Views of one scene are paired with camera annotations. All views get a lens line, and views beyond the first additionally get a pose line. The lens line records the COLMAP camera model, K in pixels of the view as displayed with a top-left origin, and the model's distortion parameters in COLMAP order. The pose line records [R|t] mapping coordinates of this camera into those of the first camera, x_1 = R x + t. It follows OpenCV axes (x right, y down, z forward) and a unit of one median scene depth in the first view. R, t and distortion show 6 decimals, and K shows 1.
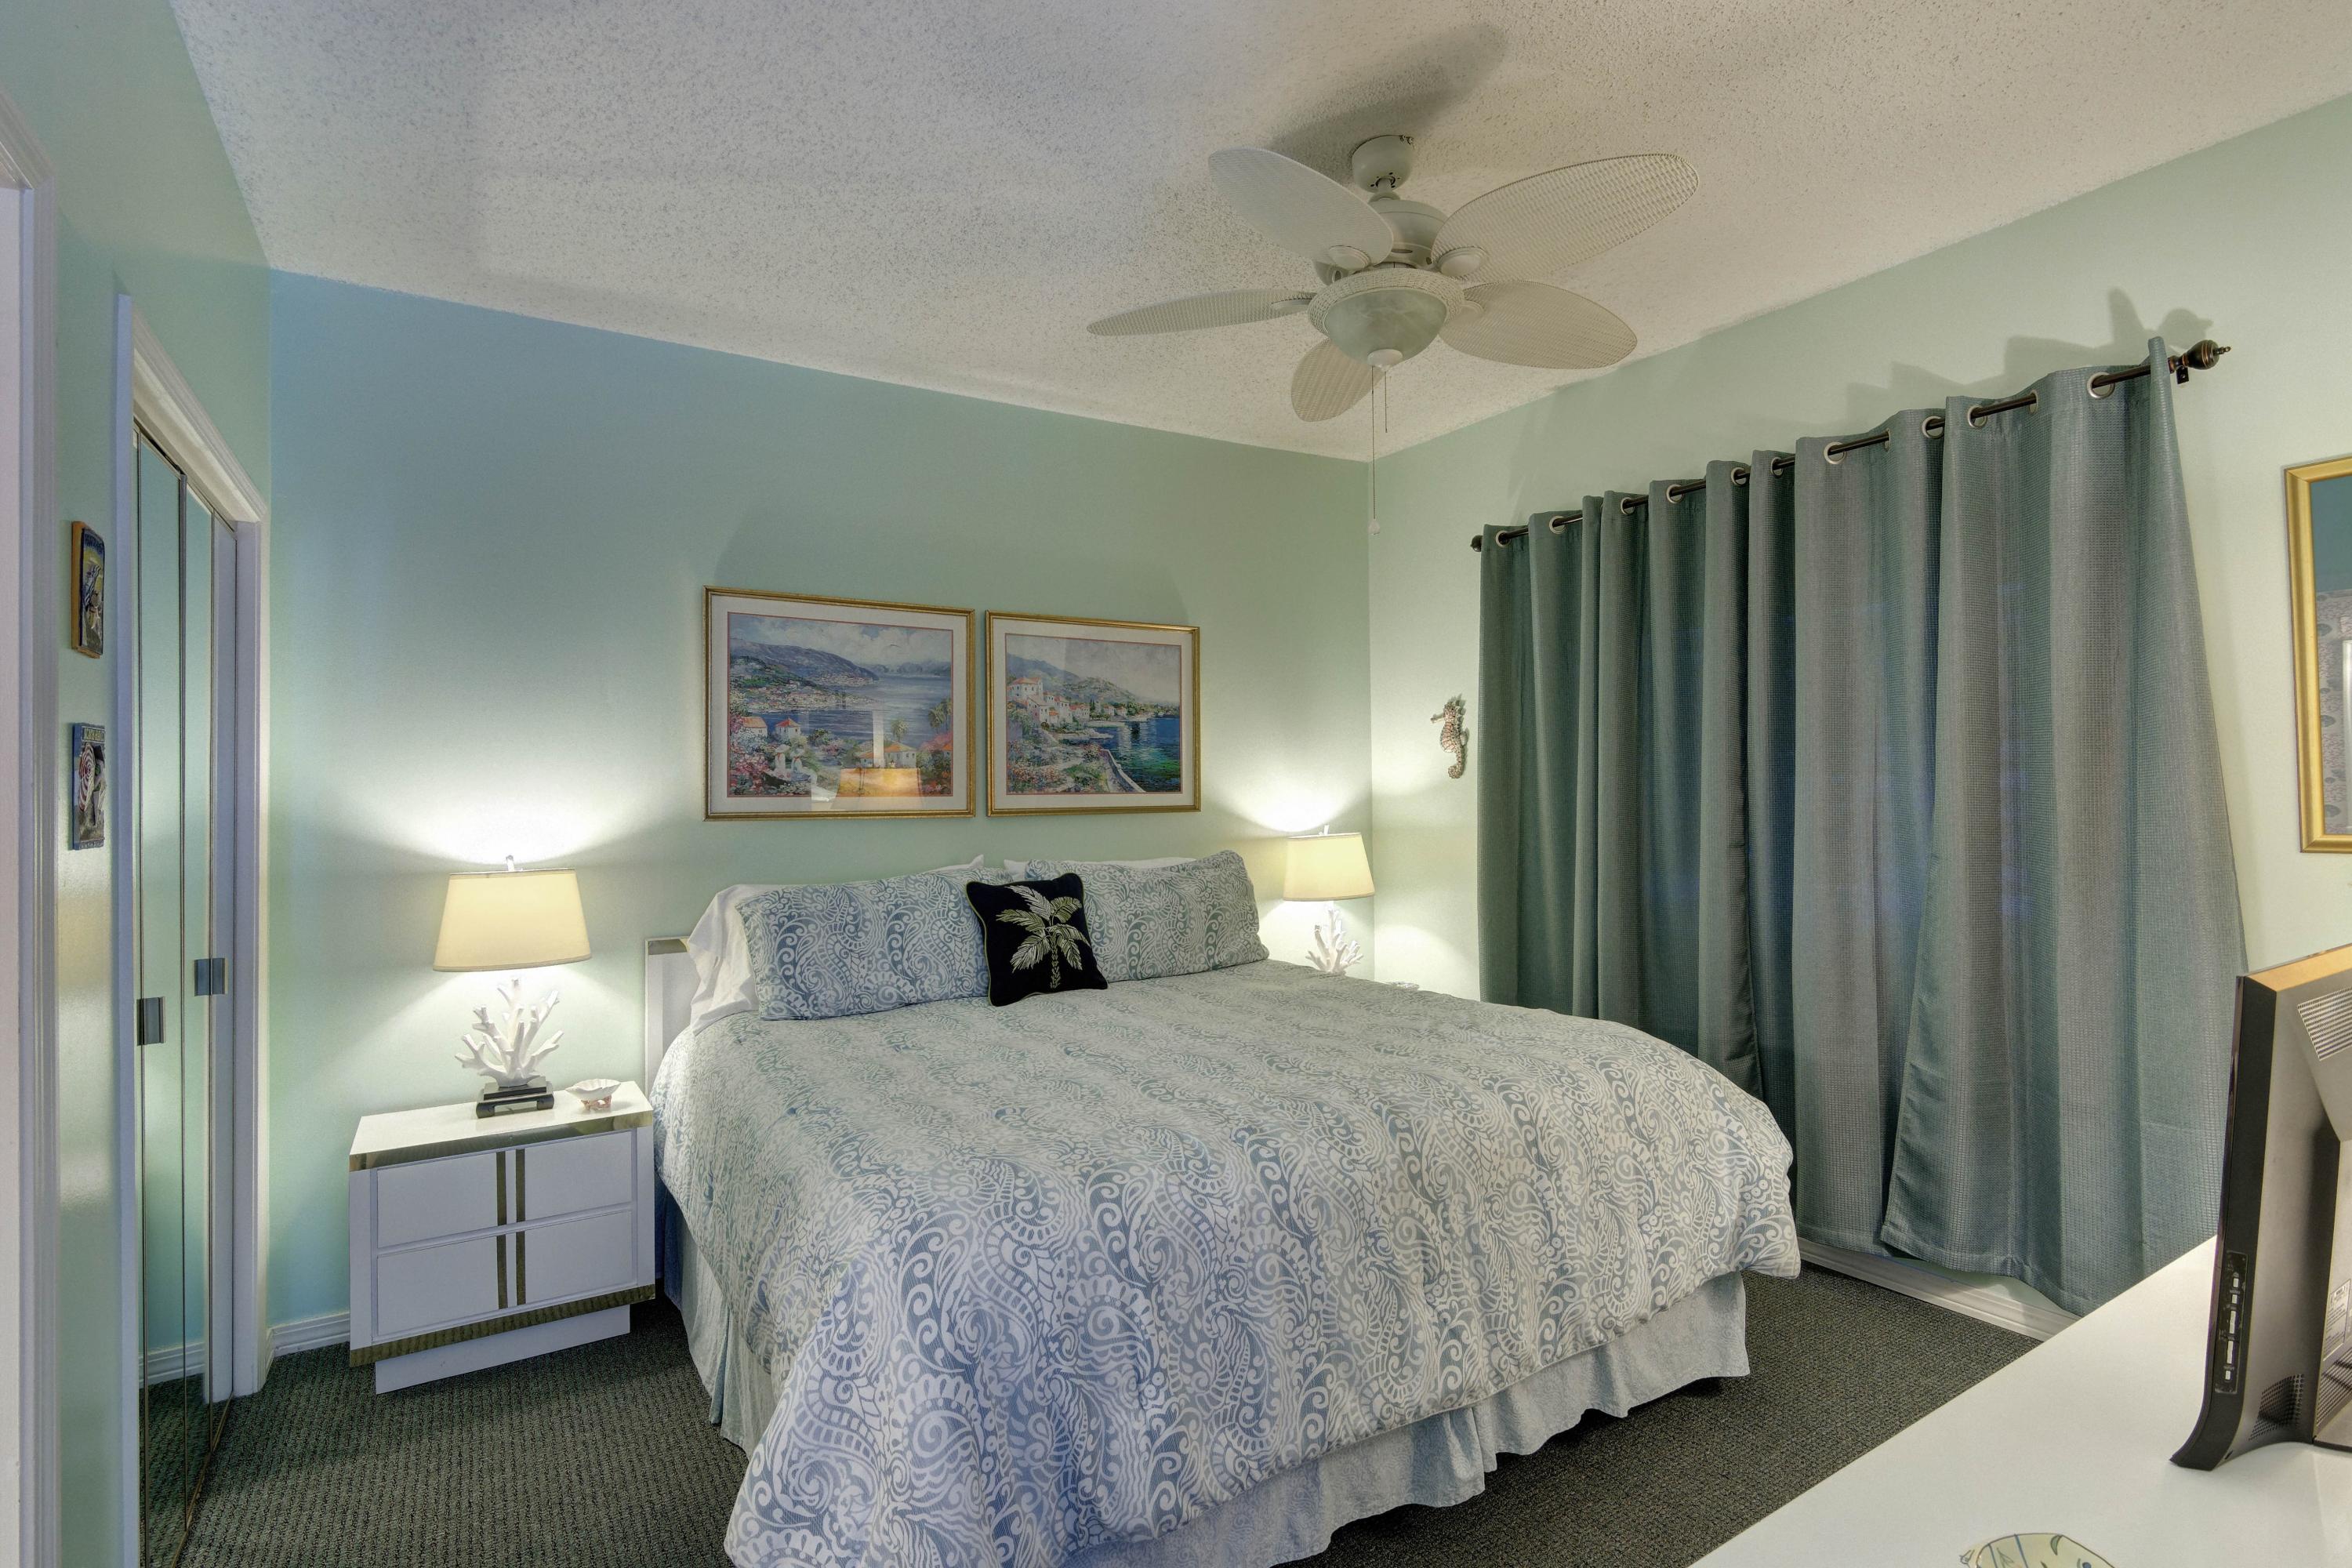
lens RADIAL K [[1117.7, 0, 1166.4], [0, 1117.7, 785.3], [0, 0, 1]] dist [0.002695, -0.002270]
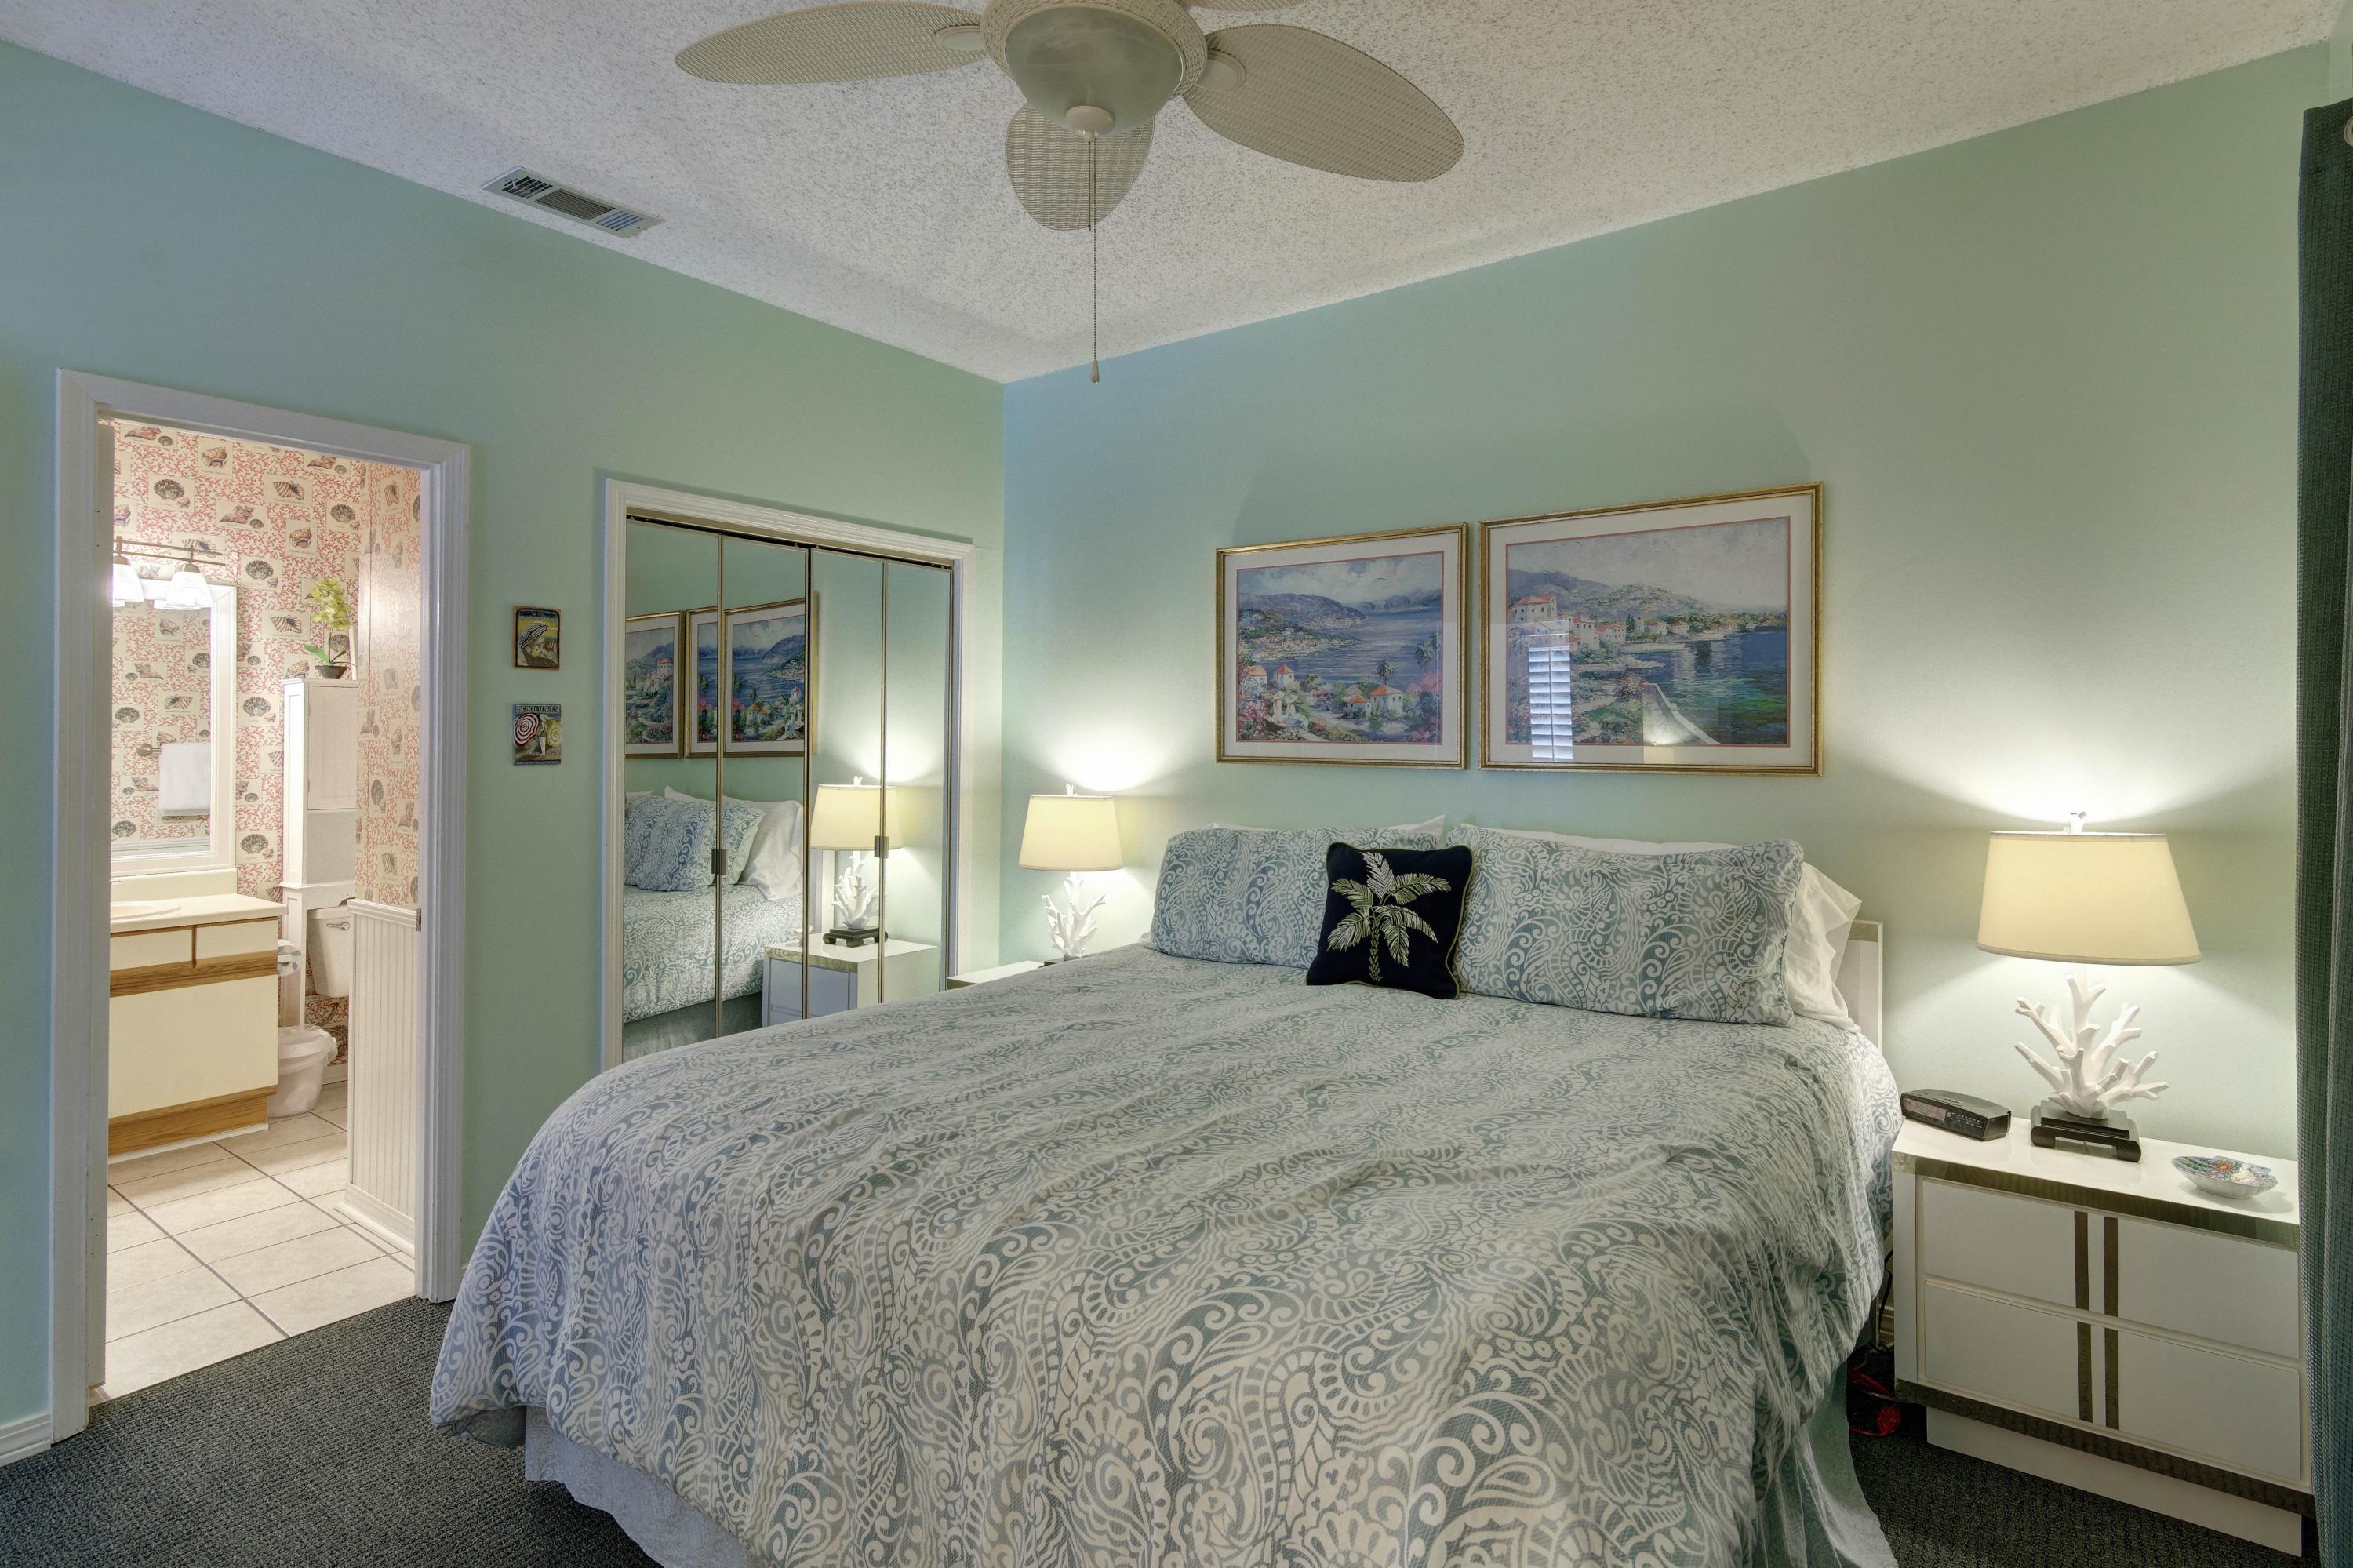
lens RADIAL K [[1118.2, 0, 1220.3], [0, 1118.2, 736.5], [0, 0, 1]] dist [0.002695, -0.002270]
pose [[0.403622, 0.010028, -0.914871, 0.544552], [-0.003602, 0.999950, 0.009371, -0.004247], [0.914919, -0.000487, 0.403638, 0.513762]]
